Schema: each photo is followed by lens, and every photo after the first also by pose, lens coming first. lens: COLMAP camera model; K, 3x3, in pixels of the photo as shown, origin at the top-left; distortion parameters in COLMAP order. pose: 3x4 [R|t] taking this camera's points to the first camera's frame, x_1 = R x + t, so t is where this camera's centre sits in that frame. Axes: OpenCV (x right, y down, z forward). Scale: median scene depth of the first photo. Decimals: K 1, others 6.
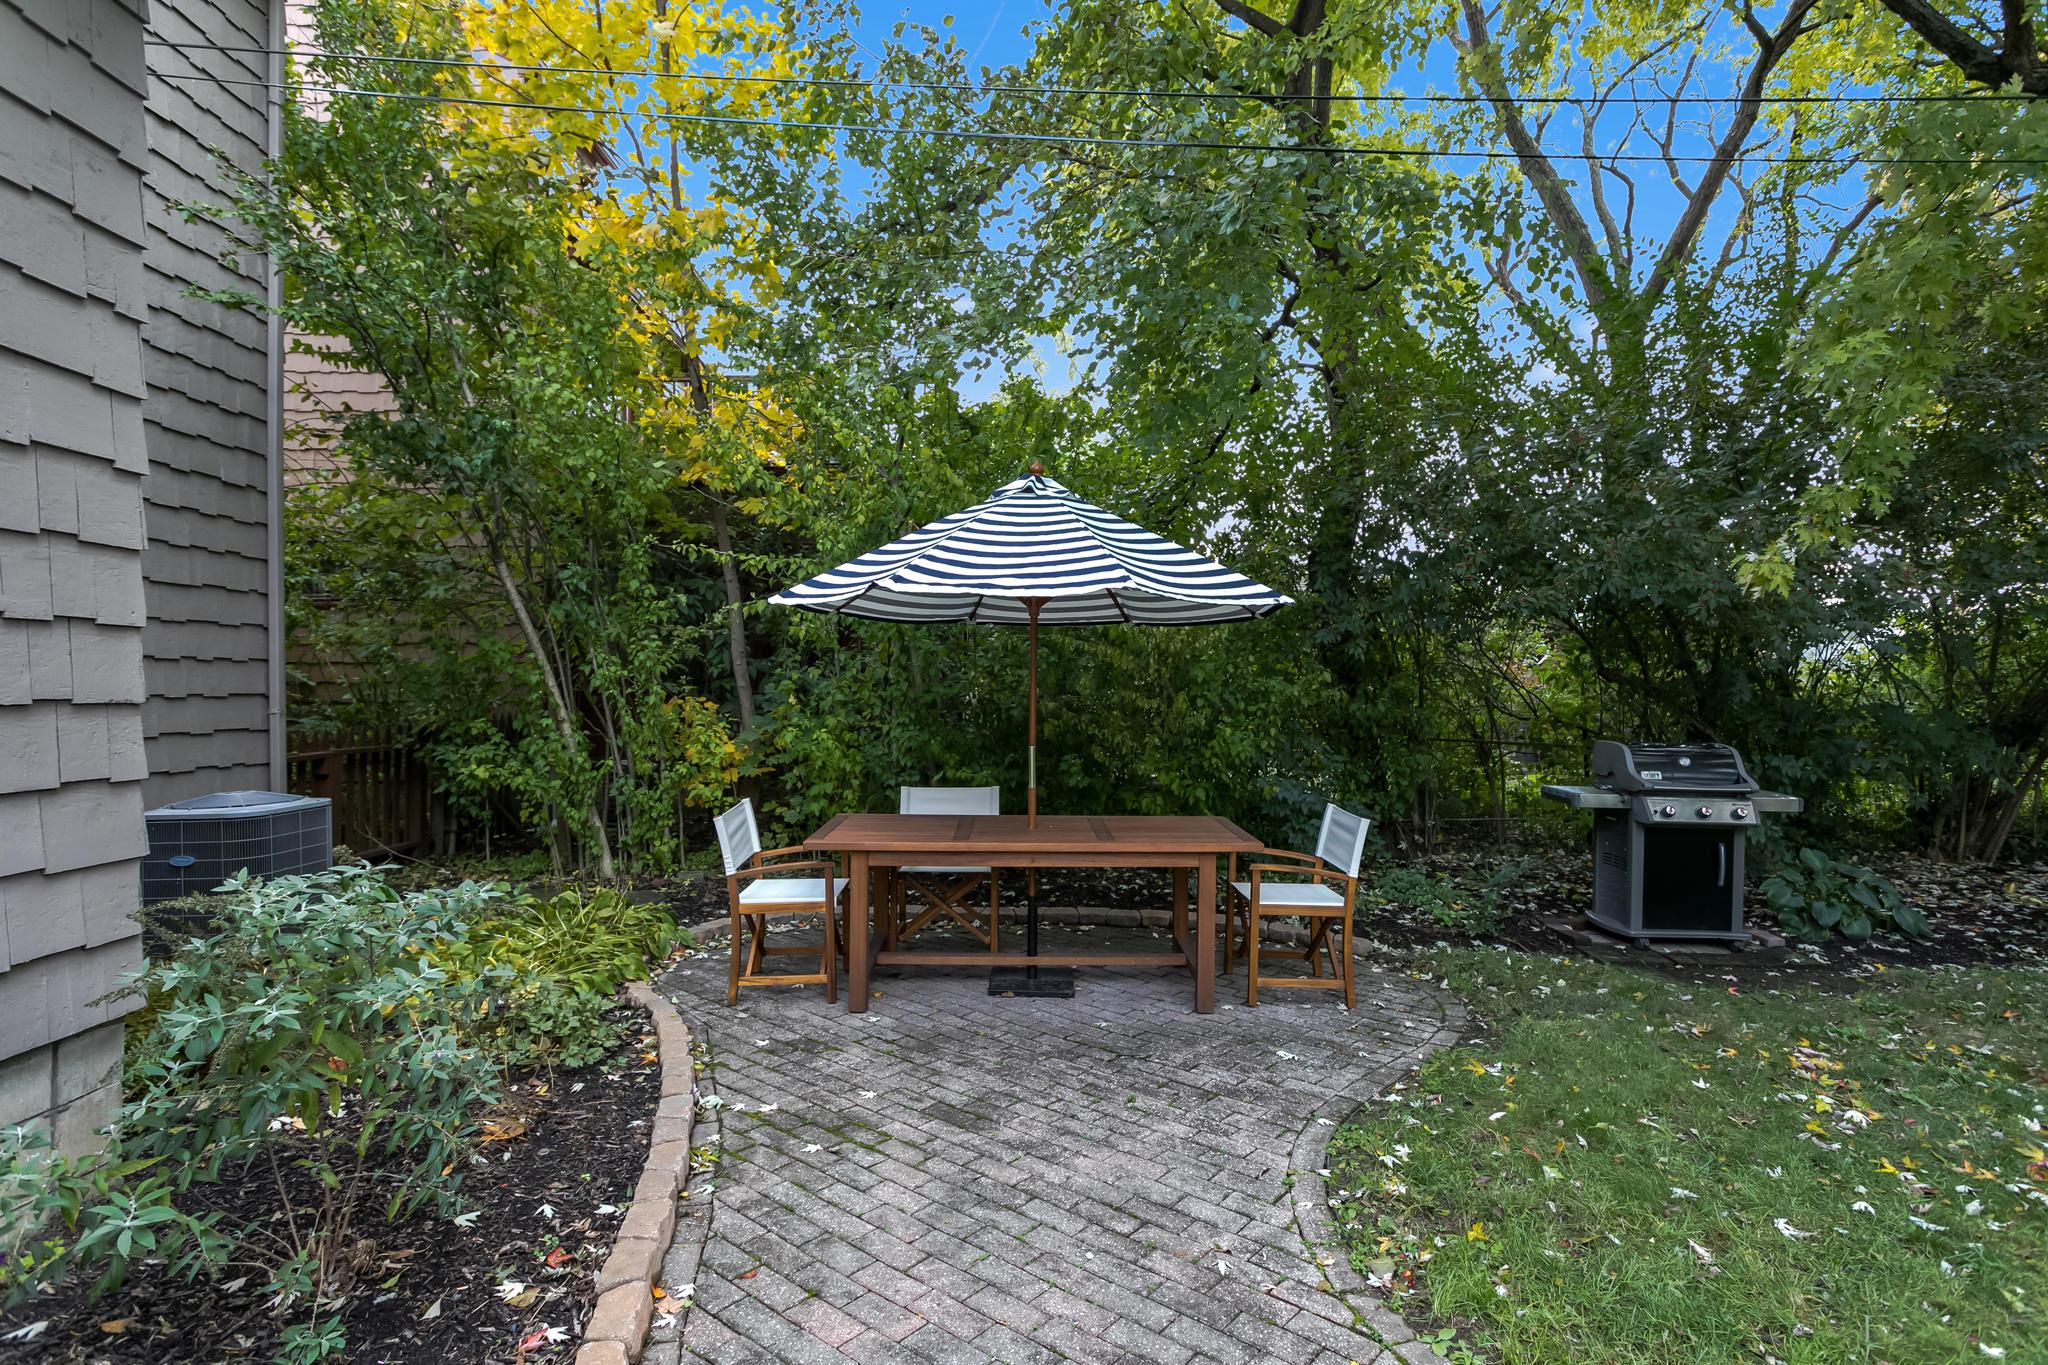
lens RADIAL K [[1118.6, 0, 1023.4], [0, 1118.6, 686.0], [0, 0, 1]] dist [-0.000291, -0.000066]
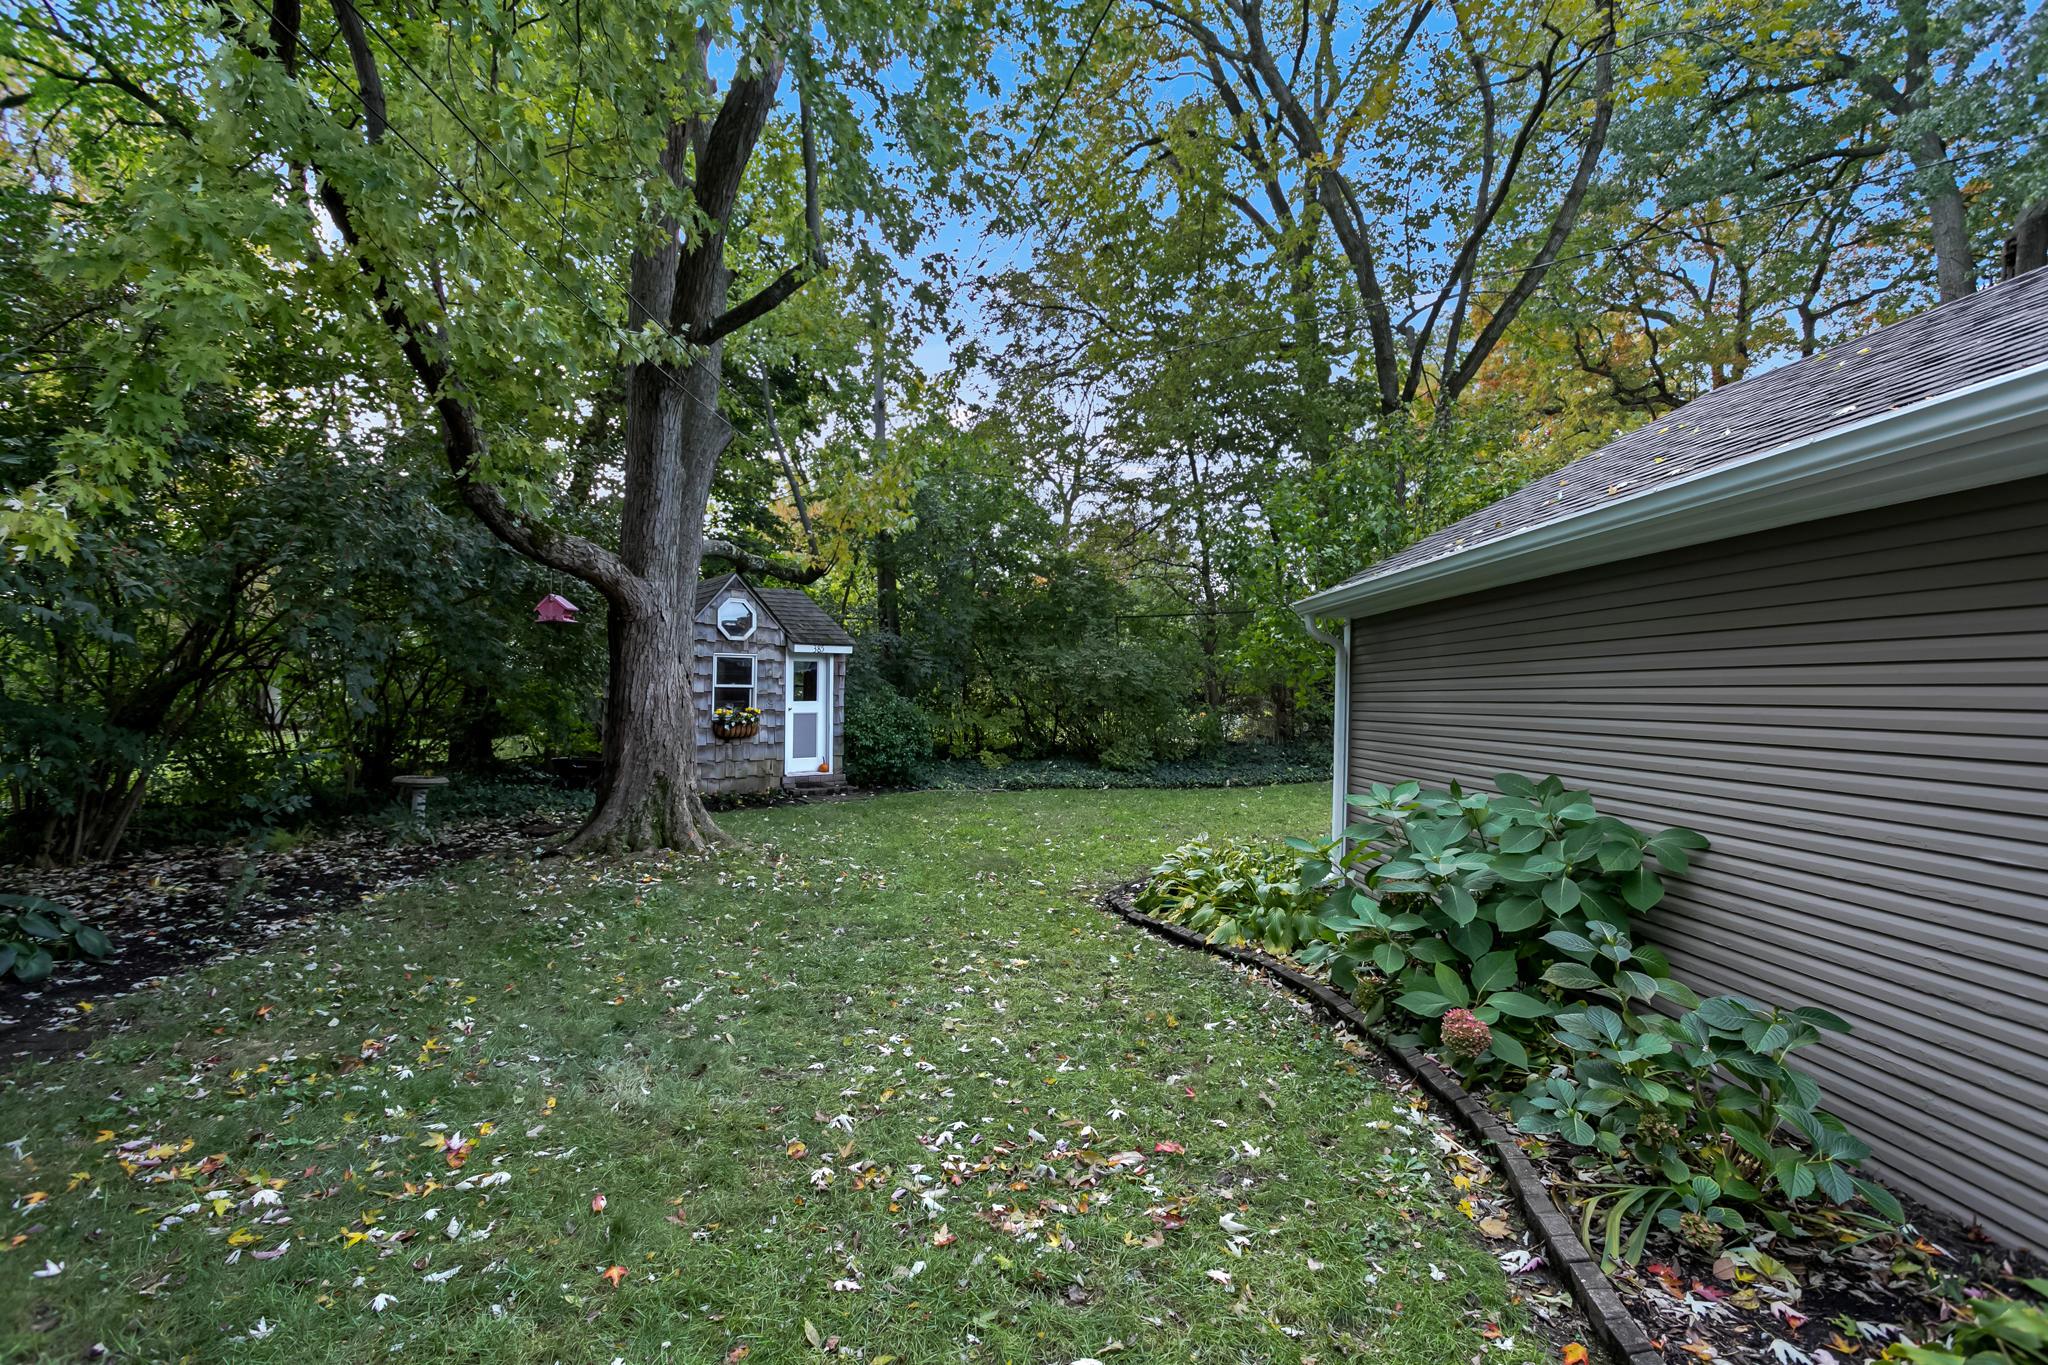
lens RADIAL K [[973.2, 0, 1012.3], [0, 973.2, 681.4], [0, 0, 1]] dist [0.001165, 0.000752]
pose [[-0.012102, 0.001513, 0.999926, 0.008047], [-0.005304, 0.999985, -0.001577, -0.001490], [-0.999913, -0.005322, -0.012094, 0.401060]]
